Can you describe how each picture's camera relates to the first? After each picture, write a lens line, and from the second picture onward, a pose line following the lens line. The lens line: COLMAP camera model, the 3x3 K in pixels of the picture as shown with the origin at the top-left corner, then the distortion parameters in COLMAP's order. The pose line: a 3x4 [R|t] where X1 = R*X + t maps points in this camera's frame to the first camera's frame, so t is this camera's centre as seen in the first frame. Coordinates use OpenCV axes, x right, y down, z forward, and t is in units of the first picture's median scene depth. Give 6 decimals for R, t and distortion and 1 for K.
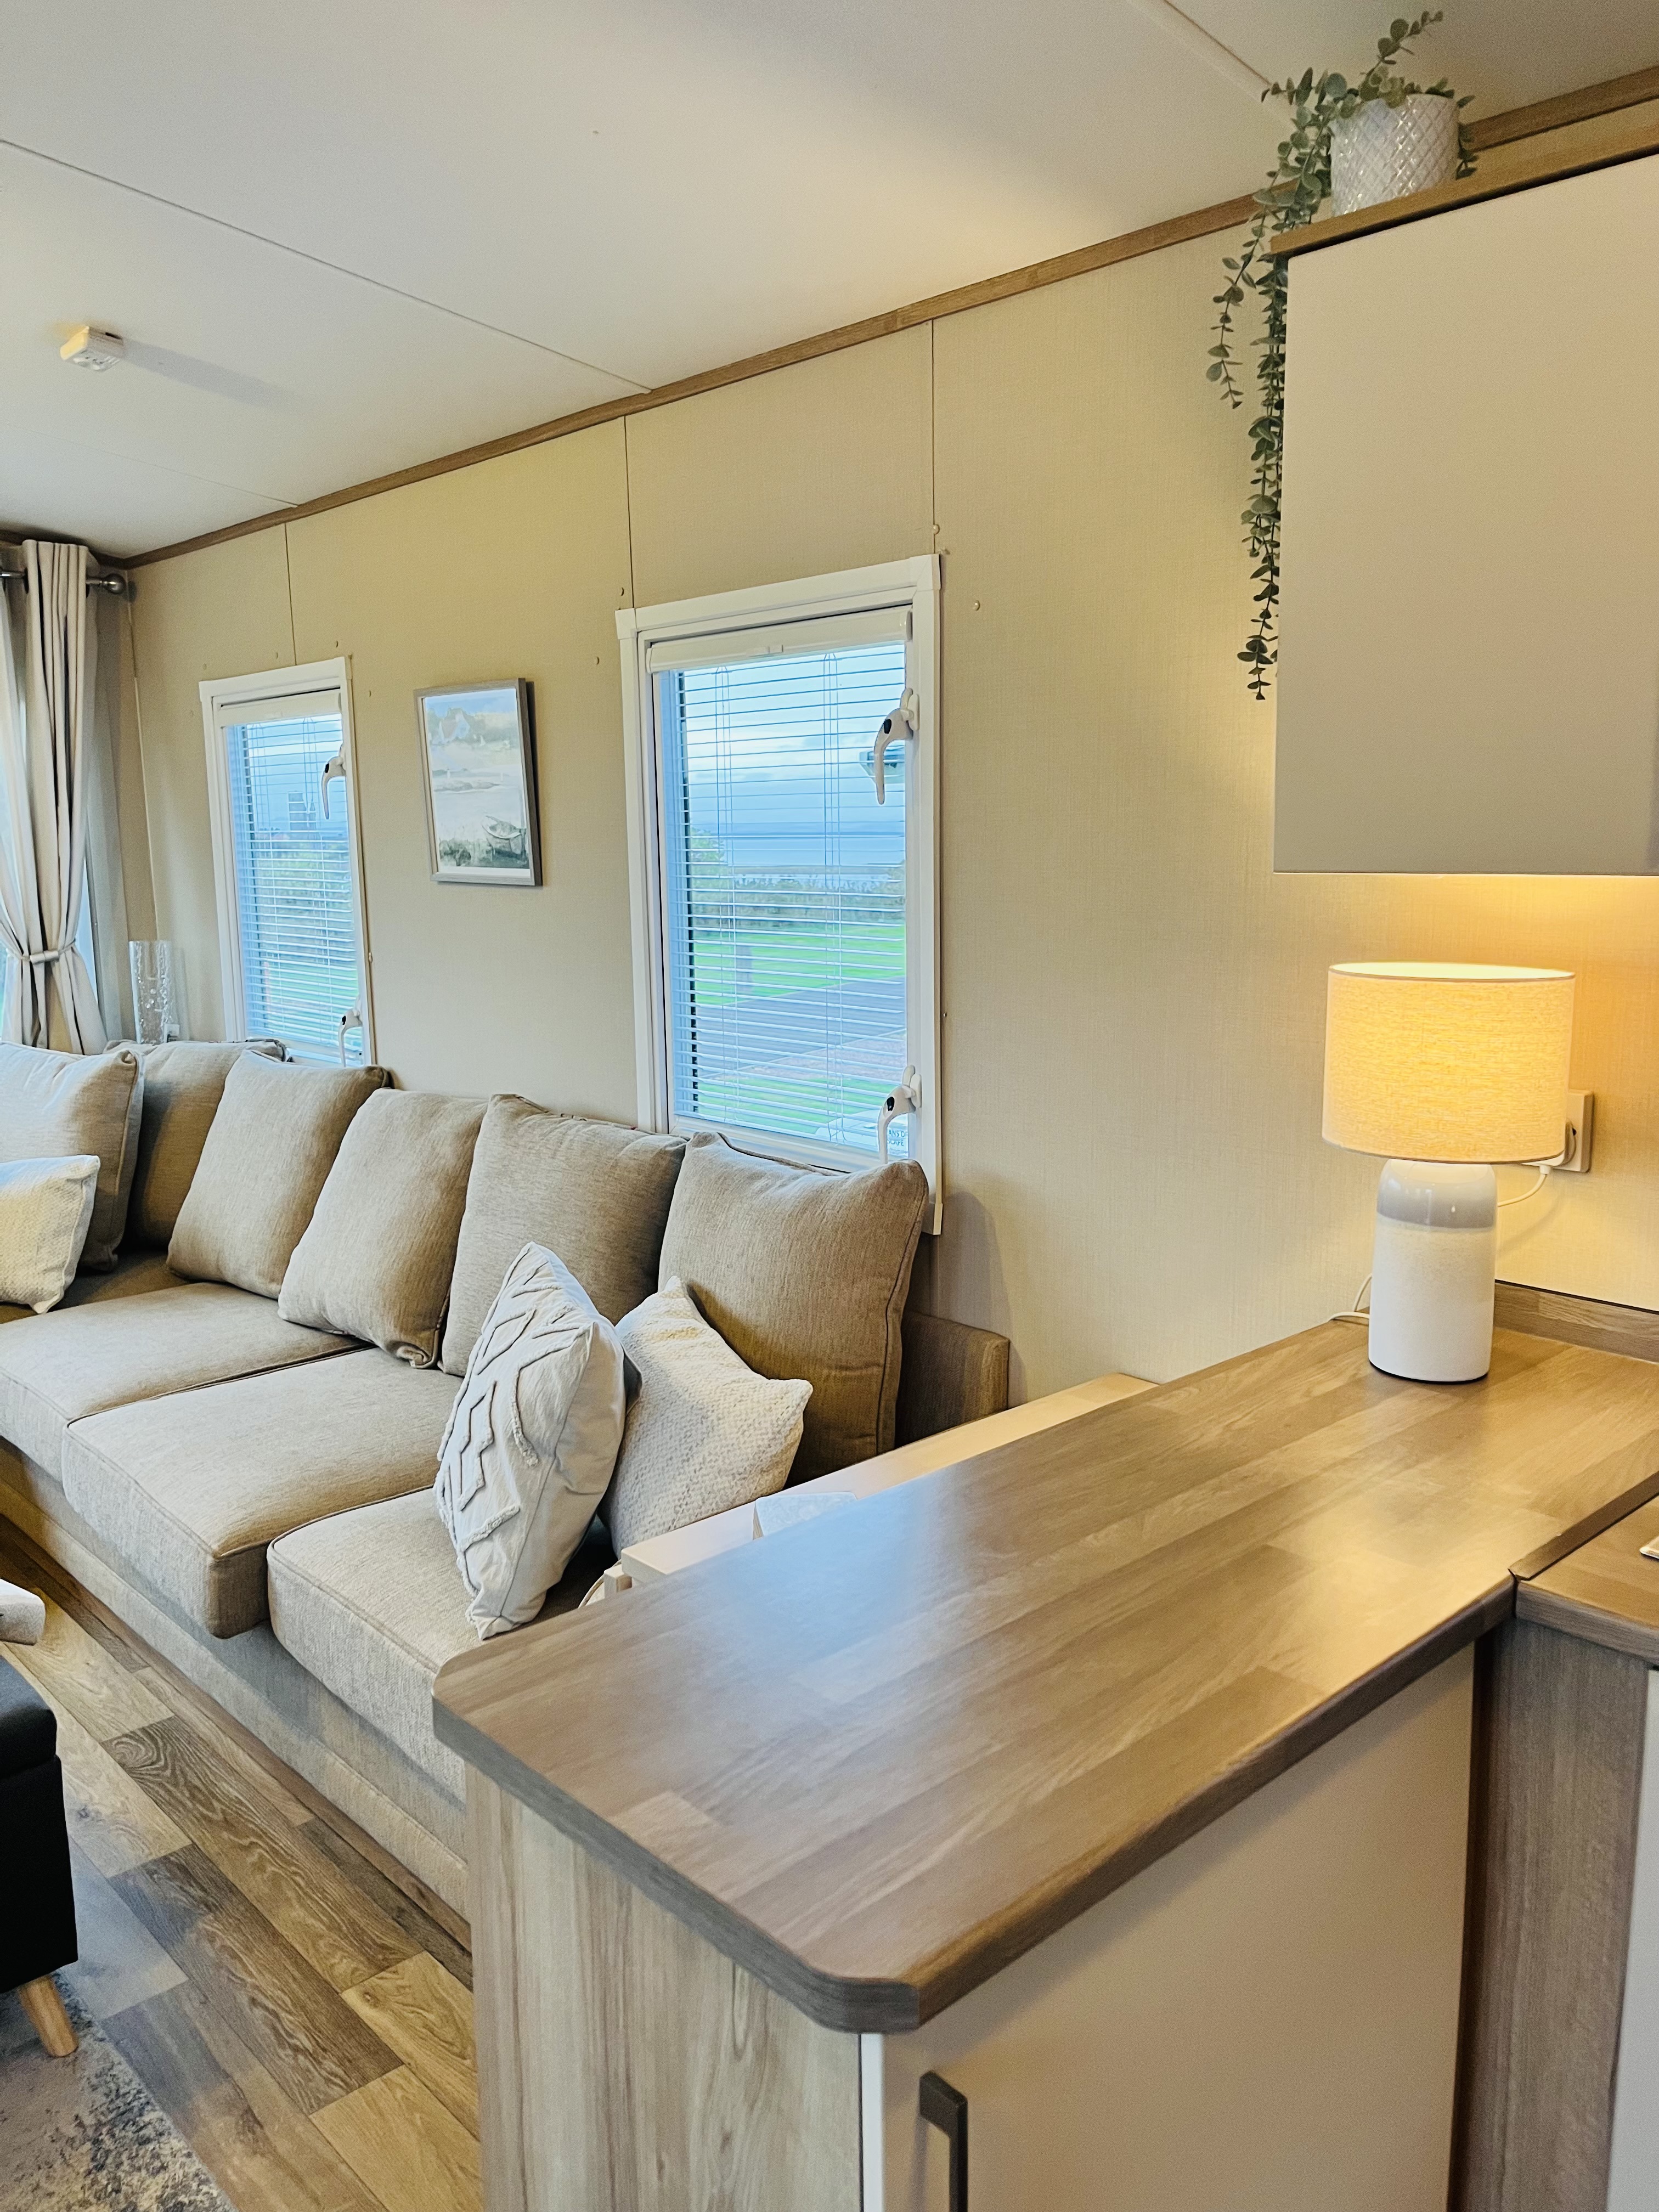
lens RADIAL K [[1709.0, 0, 841.5], [0, 1709.0, 1107.5], [0, 0, 1]] dist [0.039210, -0.024523]
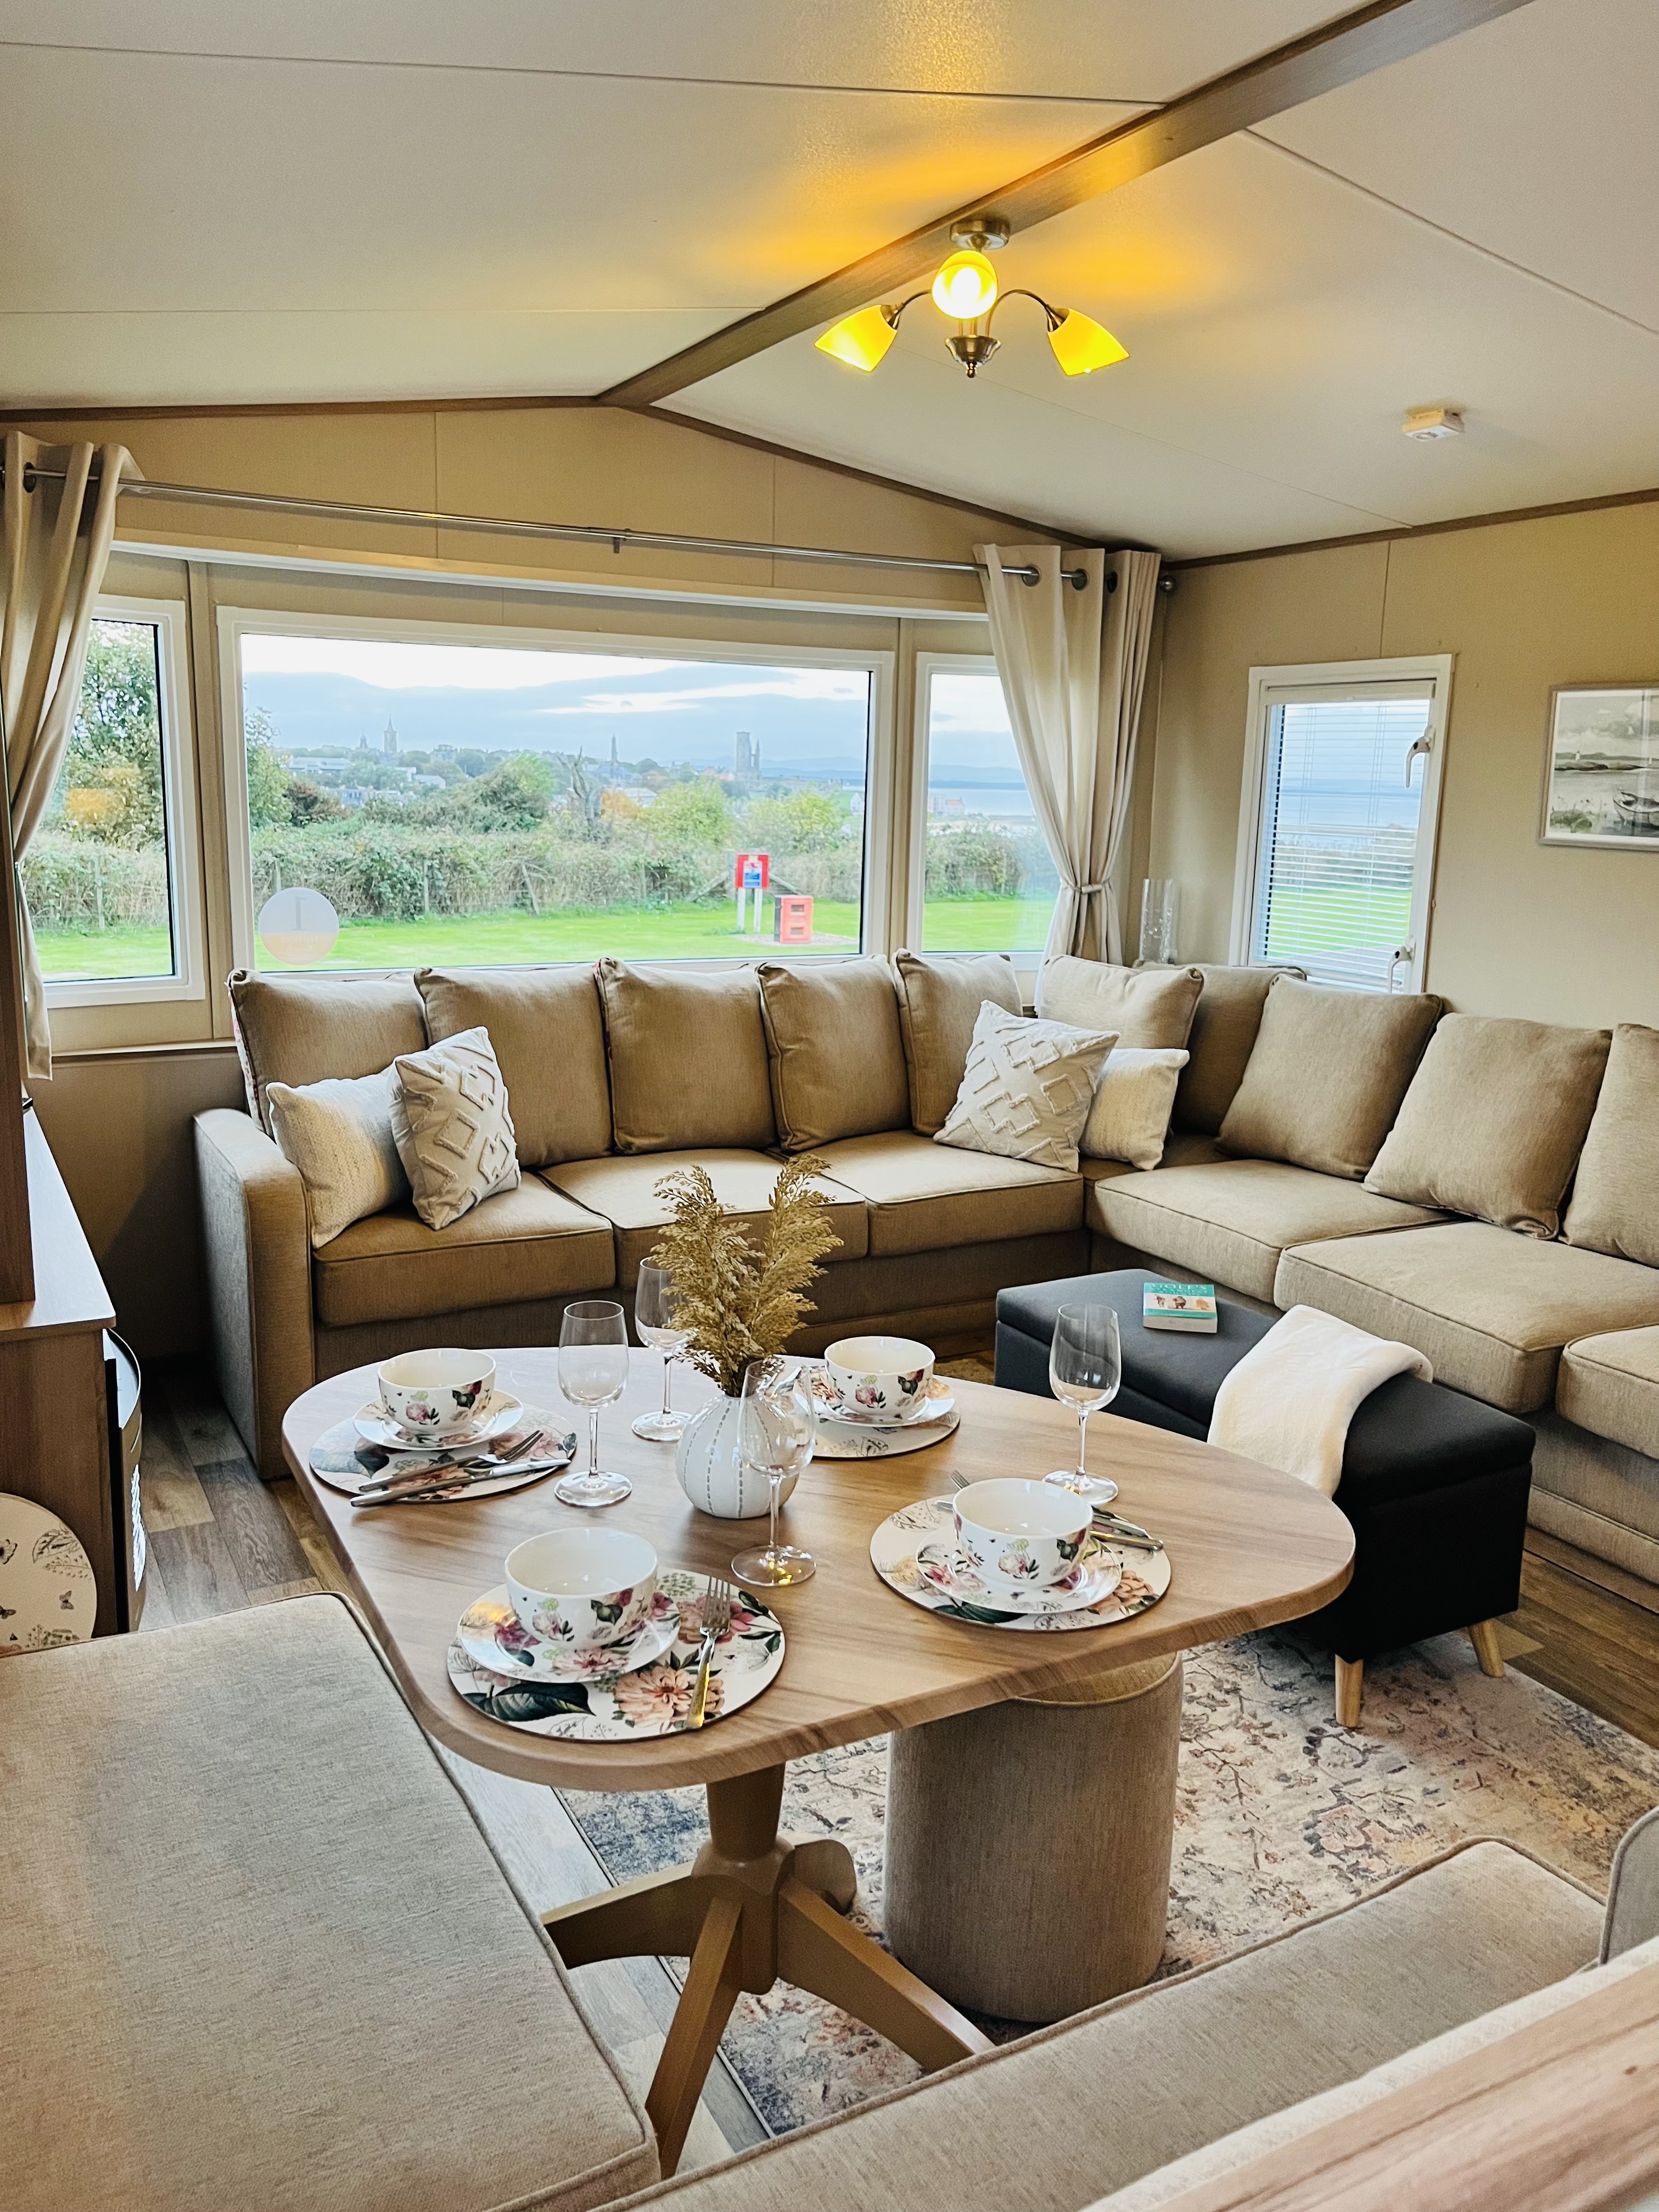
lens RADIAL K [[1709.1, 0, 822.8], [0, 1709.1, 1110.0], [0, 0, 1]] dist [0.039210, -0.024523]
pose [[0.968594, 0.087741, -0.232652, -0.405094], [-0.081475, 0.996010, 0.036424, 0.048663], [0.234919, -0.016325, 0.971878, -0.282016]]
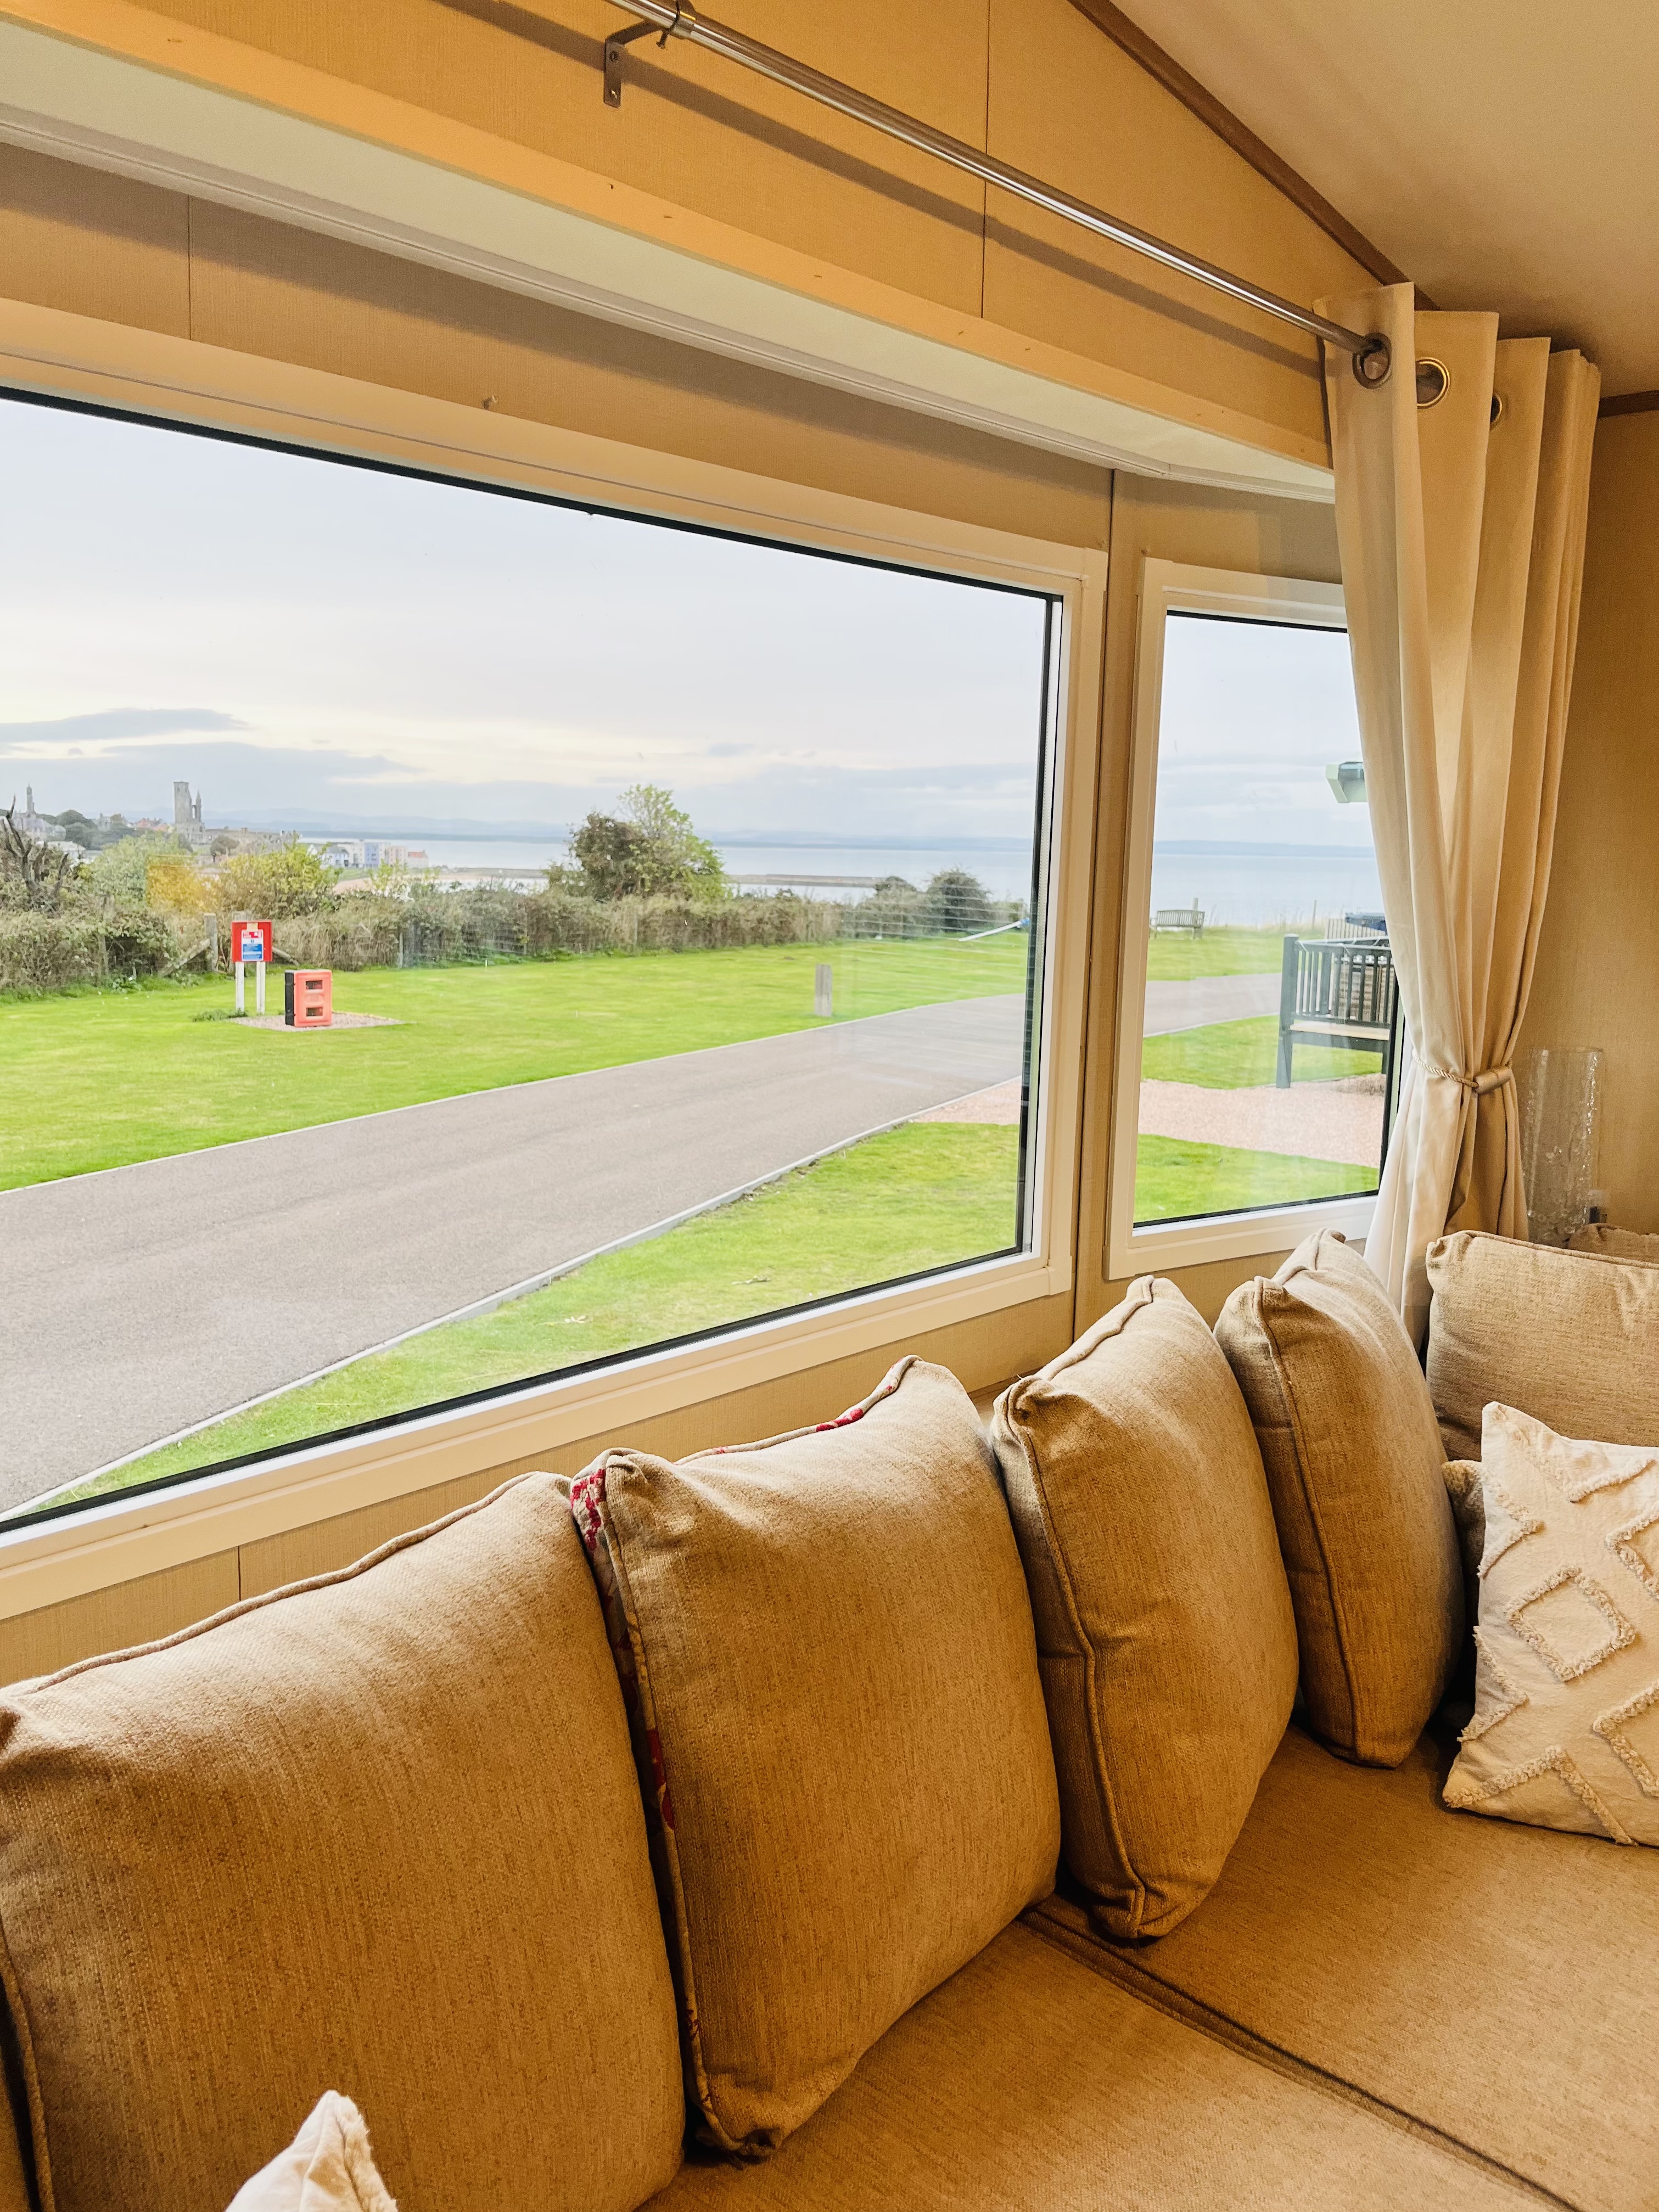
lens RADIAL K [[1709.1, 0, 826.7], [0, 1709.1, 1096.5], [0, 0, 1]] dist [0.039210, -0.024523]
pose [[0.997575, 0.024553, 0.065122, -0.833385], [-0.023559, 0.999595, -0.015979, -0.078435], [-0.065488, 0.014406, 0.997749, 0.519587]]
